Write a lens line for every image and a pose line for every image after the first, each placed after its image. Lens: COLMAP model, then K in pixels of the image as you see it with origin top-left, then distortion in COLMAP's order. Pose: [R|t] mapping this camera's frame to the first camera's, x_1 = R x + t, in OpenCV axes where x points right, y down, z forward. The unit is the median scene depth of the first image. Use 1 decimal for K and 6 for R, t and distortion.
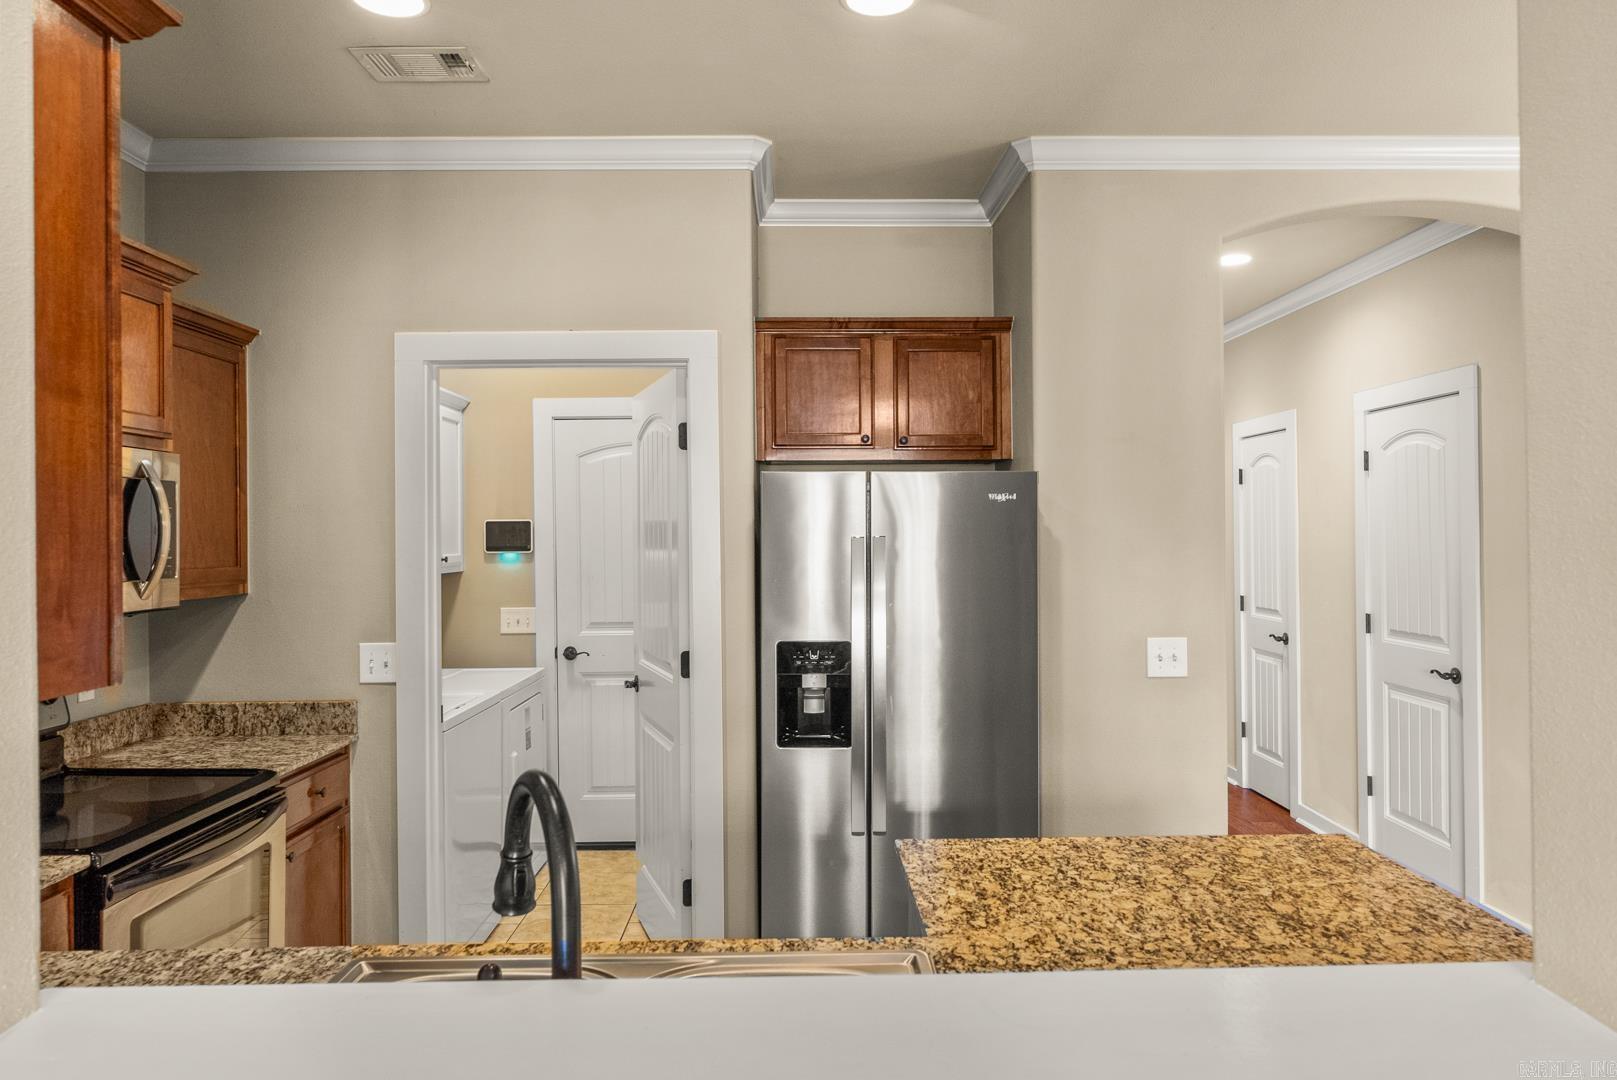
lens RADIAL K [[1105.0, 0, 804.8], [0, 1105.0, 532.9], [0, 0, 1]] dist [-0.009716, -0.001492]
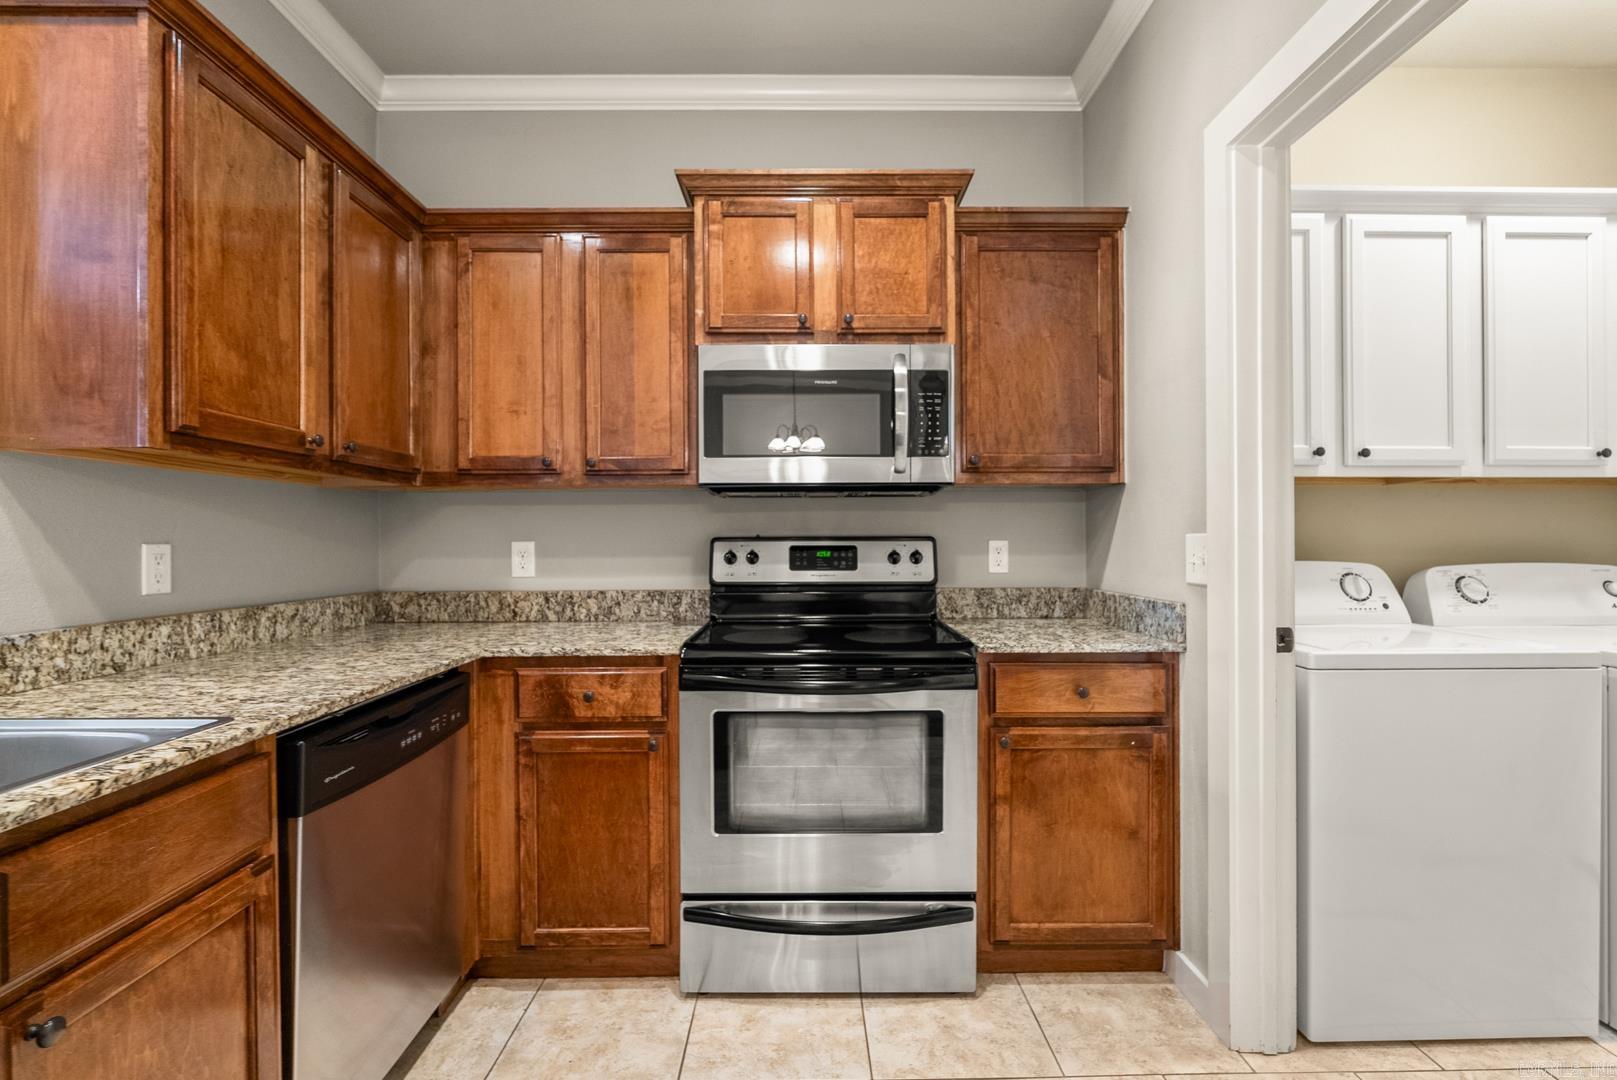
lens RADIAL K [[719.5, 0, 807.9], [0, 719.5, 542.6], [0, 0, 1]] dist [-0.008483, 0.000591]
pose [[-0.000057, 0.011257, -0.999937, 0.205129], [0.003743, 0.999930, 0.011256, 0.156810], [0.999993, -0.003742, -0.000100, 1.144884]]
